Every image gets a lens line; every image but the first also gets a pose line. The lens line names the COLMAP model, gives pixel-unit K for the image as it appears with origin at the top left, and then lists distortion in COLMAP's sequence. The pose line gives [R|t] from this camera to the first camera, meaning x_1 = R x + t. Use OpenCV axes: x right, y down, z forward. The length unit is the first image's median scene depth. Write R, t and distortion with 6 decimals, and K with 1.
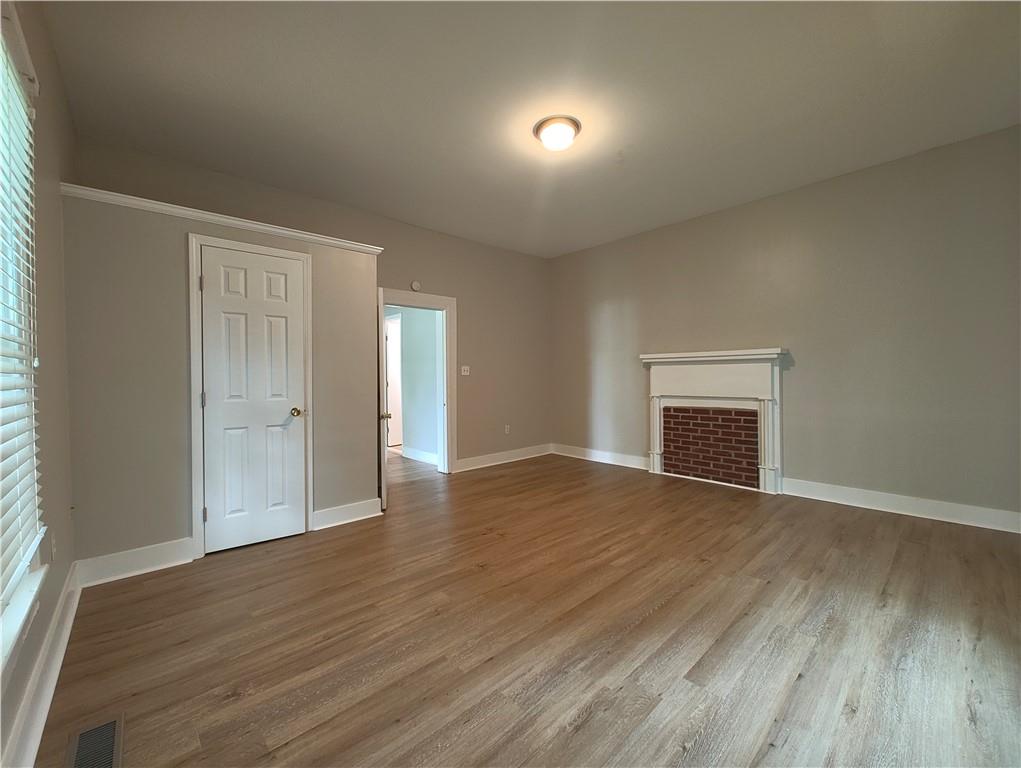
lens RADIAL K [[420.9, 0, 504.0], [0, 420.9, 385.7], [0, 0, 1]] dist [0.001193, -0.007534]
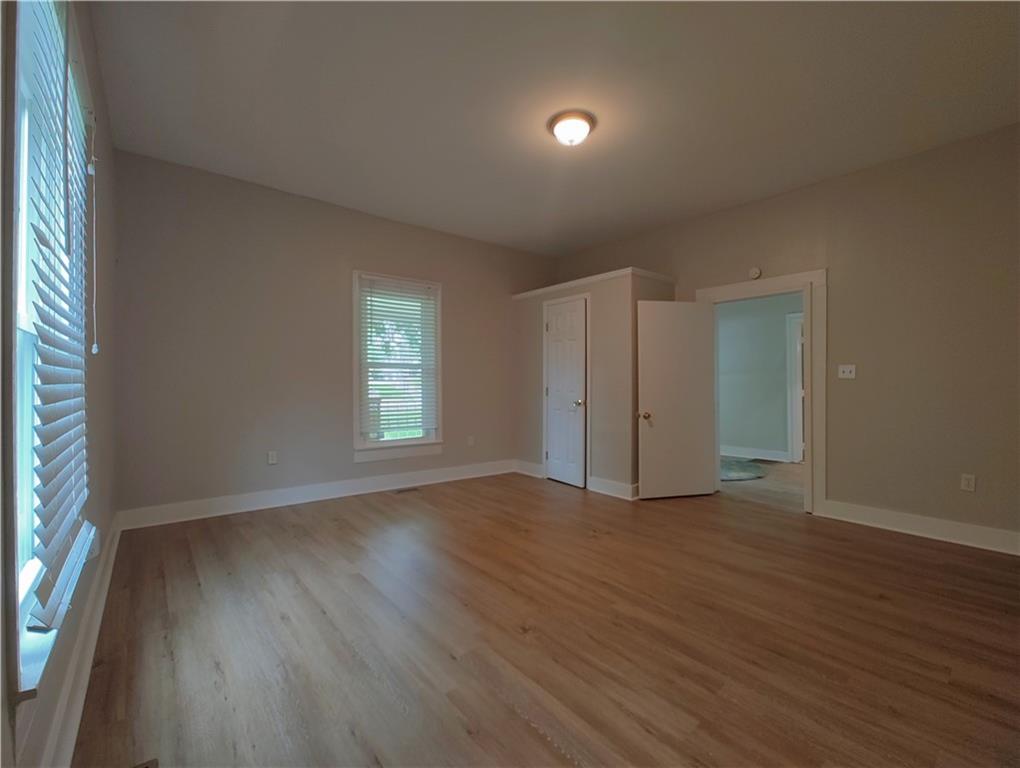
lens RADIAL K [[420.4, 0, 503.5], [0, 420.4, 385.7], [0, 0, 1]] dist [0.001193, -0.007534]
pose [[-0.045685, 0.027833, -0.998568, 1.102403], [-0.020751, 0.999370, 0.028805, -0.039164], [0.998740, 0.022037, -0.045079, 0.893581]]
